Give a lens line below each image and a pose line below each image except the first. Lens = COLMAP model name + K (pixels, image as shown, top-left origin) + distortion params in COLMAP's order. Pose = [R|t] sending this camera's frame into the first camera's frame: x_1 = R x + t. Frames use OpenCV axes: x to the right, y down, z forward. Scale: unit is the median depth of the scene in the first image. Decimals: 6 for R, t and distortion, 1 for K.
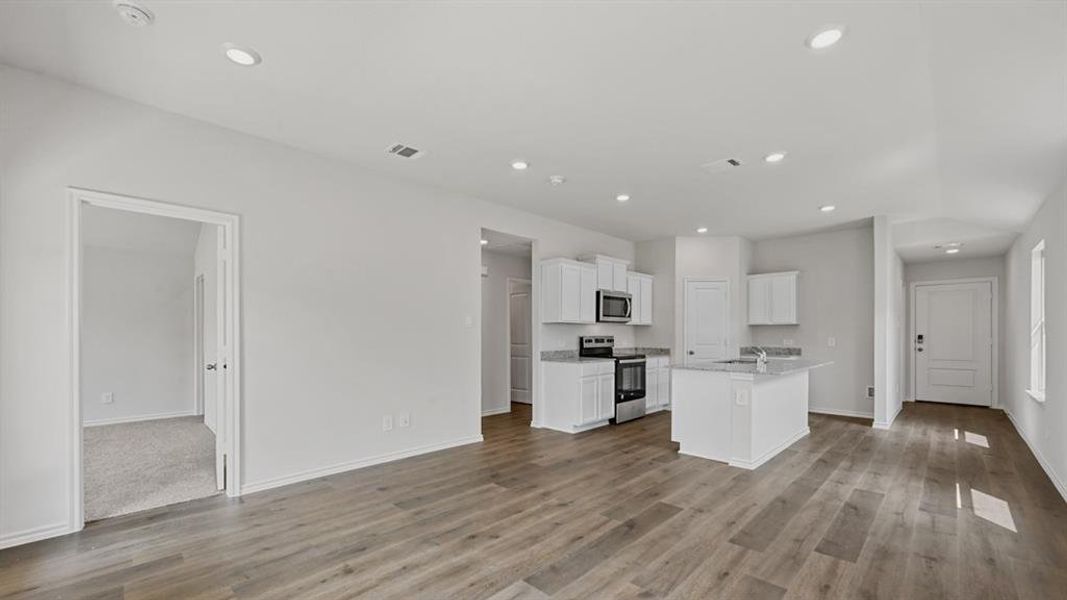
lens RADIAL K [[423.8, 0, 531.7], [0, 423.8, 330.6], [0, 0, 1]] dist [0.001392, 0.000638]
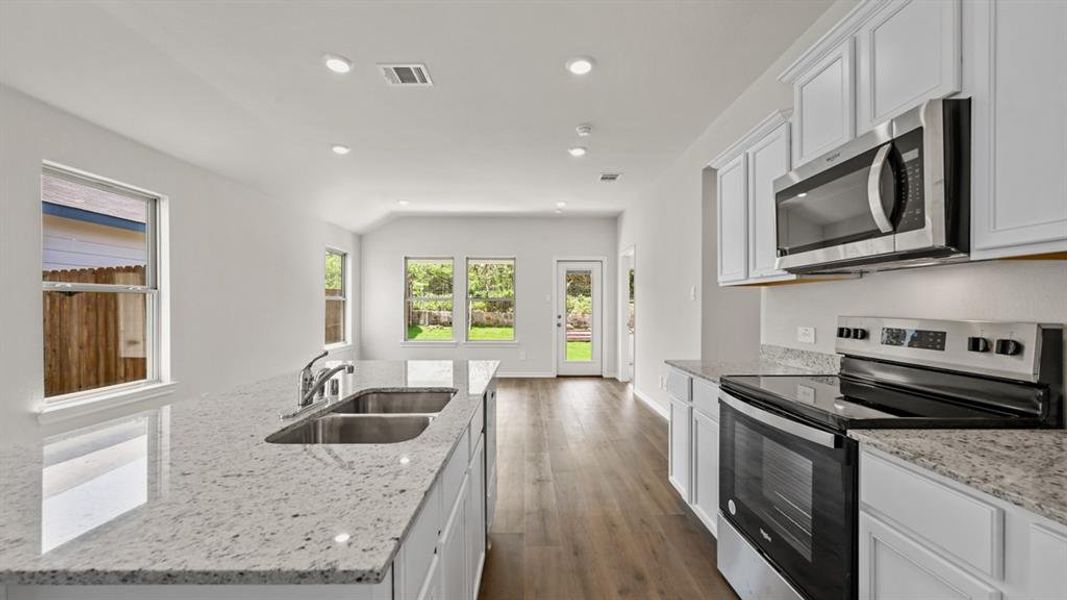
lens RADIAL K [[422.8, 0, 531.7], [0, 422.8, 308.8], [0, 0, 1]] dist [0.000781, 0.000821]
pose [[-0.699645, 0.003128, -0.714484, 0.505219], [0.003322, 0.999994, 0.001125, 0.005380], [0.714483, -0.001586, -0.699651, 1.027618]]
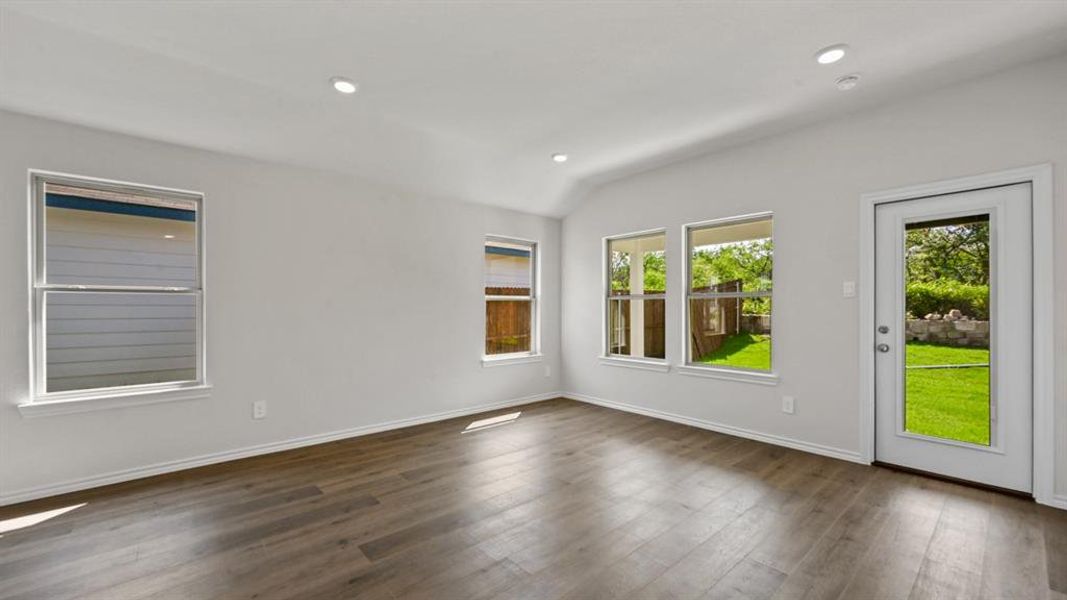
lens RADIAL K [[422.8, 0, 529.1], [0, 422.8, 308.8], [0, 0, 1]] dist [0.000781, 0.000821]
pose [[-0.997382, 0.001587, 0.072291, 0.006259], [0.000727, 0.999929, -0.011927, 0.009881], [-0.072305, -0.011843, -0.997312, 0.809874]]
